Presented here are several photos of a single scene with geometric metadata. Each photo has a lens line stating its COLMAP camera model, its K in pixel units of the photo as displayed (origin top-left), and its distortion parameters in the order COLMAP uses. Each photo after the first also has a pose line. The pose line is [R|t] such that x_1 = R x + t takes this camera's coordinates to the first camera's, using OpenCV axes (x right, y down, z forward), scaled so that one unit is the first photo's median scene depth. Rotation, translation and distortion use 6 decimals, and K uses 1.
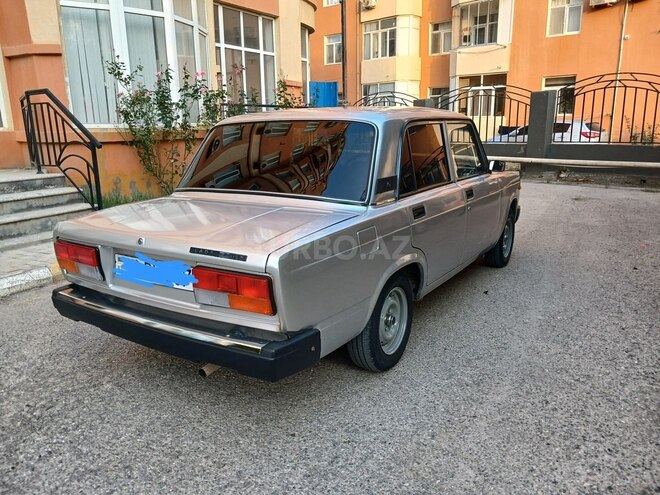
lens RADIAL K [[522.8, 0, 325.7], [0, 522.8, 251.3], [0, 0, 1]] dist [0.000258, 0.000306]
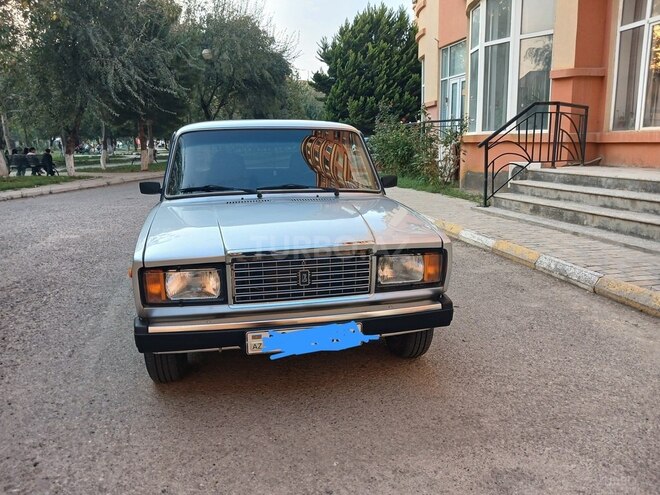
lens RADIAL K [[522.8, 0, 327.3], [0, 522.8, 248.0], [0, 0, 1]] dist [0.000258, 0.000306]
pose [[-0.737614, 0.165898, -0.654526, 0.356805], [-0.127617, 0.917625, 0.376401, -0.223045], [0.663054, 0.361167, -0.655681, 0.925700]]
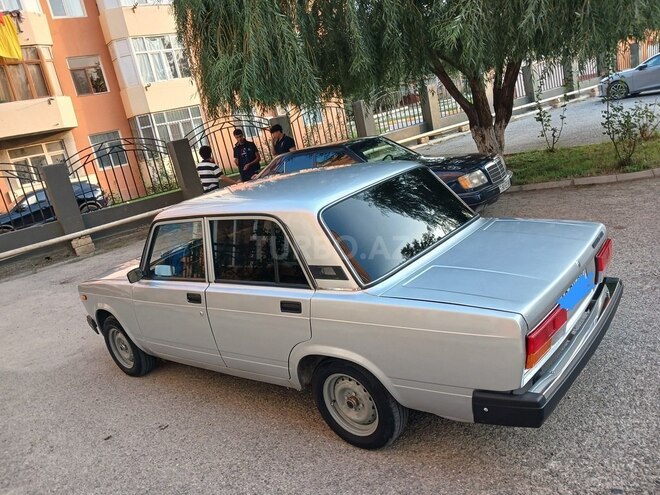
lens RADIAL K [[522.8, 0, 325.2], [0, 522.8, 233.3], [0, 0, 1]] dist [0.000258, 0.000306]
pose [[0.138796, -0.228829, 0.963521, -0.440066], [0.424847, 0.892618, 0.150791, -0.140797], [-0.894562, 0.388419, 0.221109, 0.350924]]
